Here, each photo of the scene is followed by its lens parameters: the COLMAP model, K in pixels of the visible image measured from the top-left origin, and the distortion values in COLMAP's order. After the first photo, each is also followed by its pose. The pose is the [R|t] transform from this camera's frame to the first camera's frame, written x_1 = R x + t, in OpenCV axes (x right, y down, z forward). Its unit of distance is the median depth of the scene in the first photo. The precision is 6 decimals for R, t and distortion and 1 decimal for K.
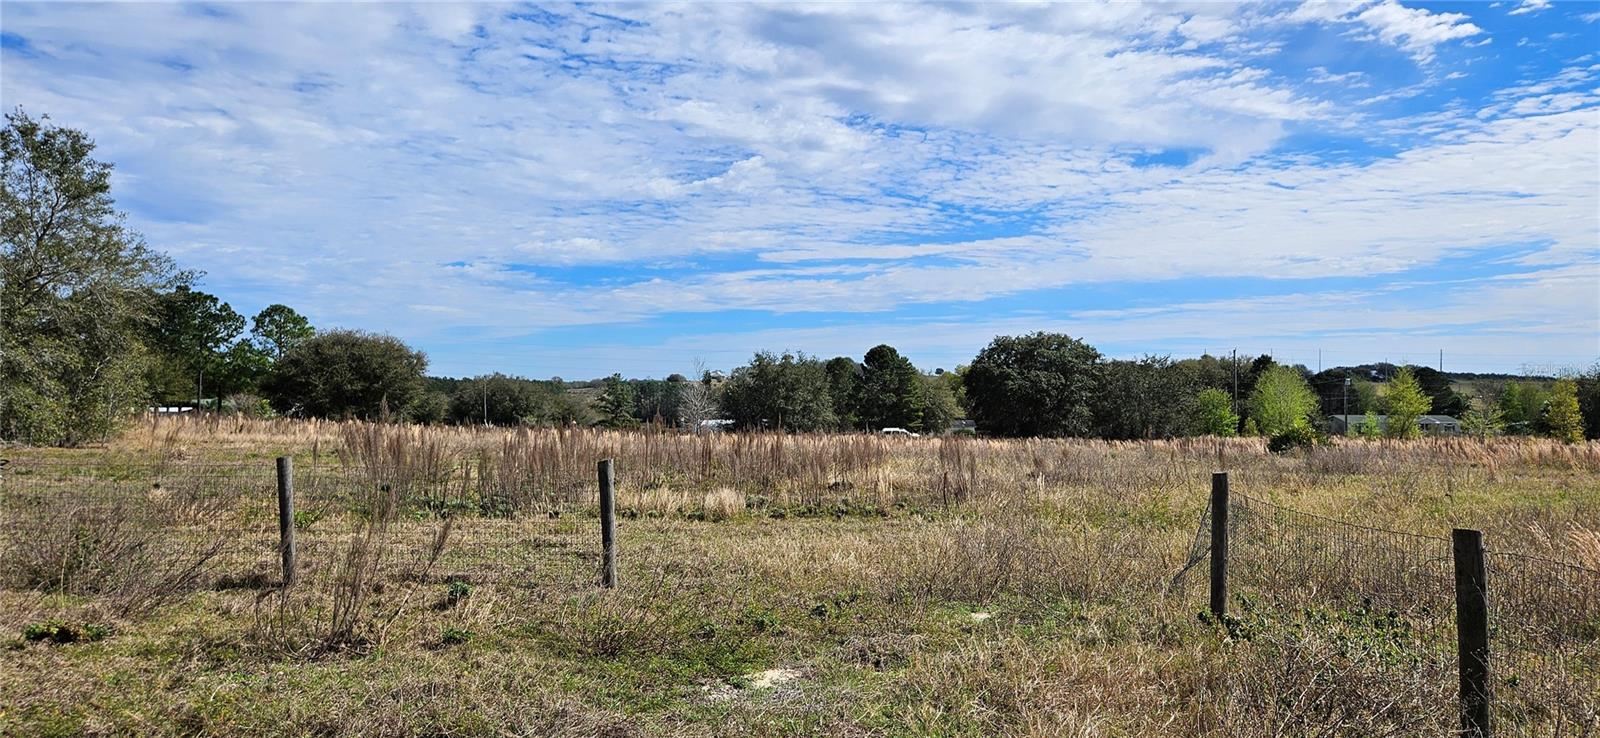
lens RADIAL K [[1144.7, 0, 800.2], [0, 1144.7, 372.9], [0, 0, 1]] dist [0.056829, 0.000965]
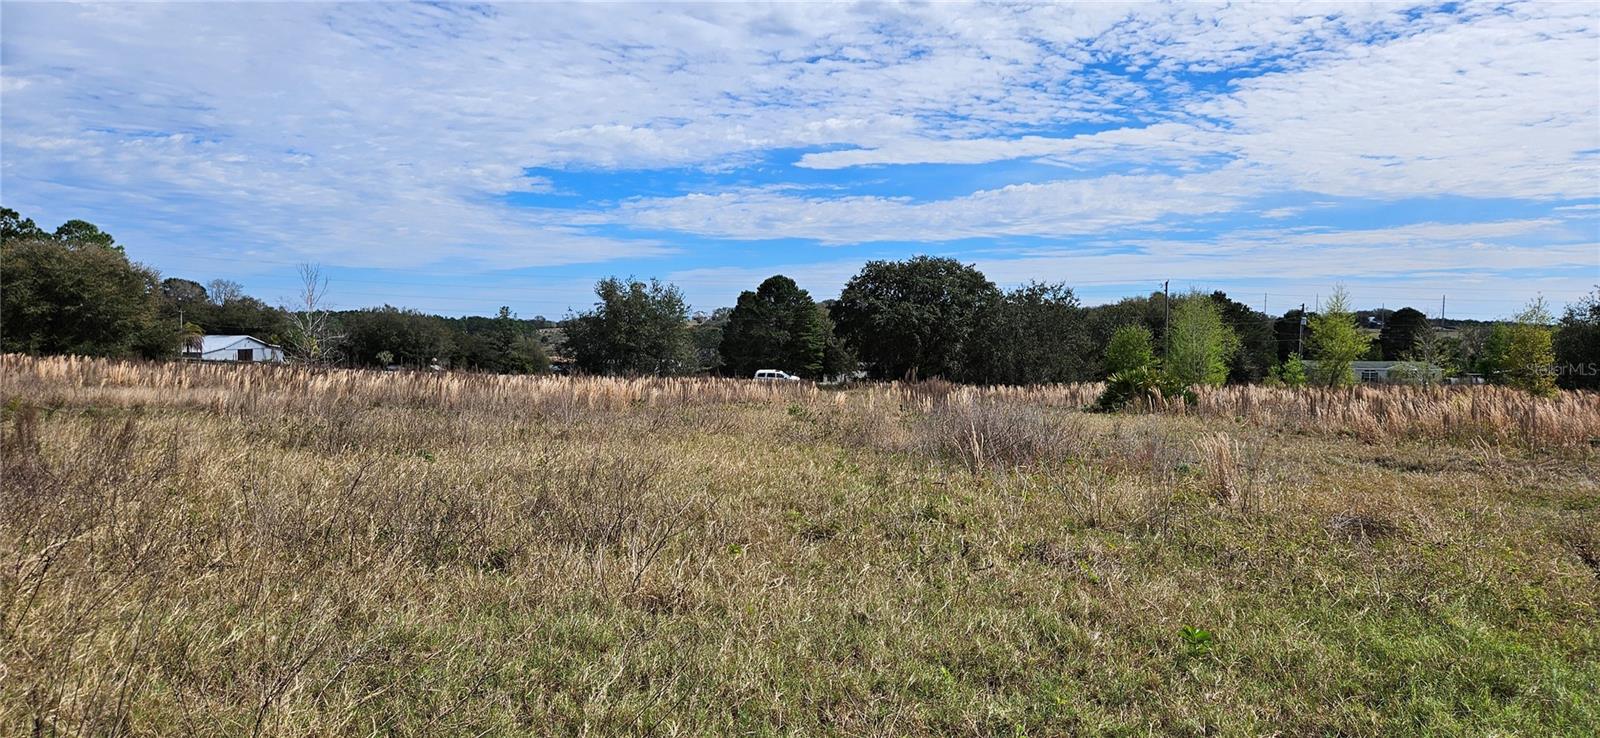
lens RADIAL K [[1144.7, 0, 802.5], [0, 1144.7, 367.2], [0, 0, 1]] dist [0.056829, 0.000965]
pose [[0.999929, 0.010260, 0.005997, 0.103321], [-0.010516, 0.998962, 0.044328, 0.007880], [-0.005536, -0.044388, 0.998999, 0.145044]]
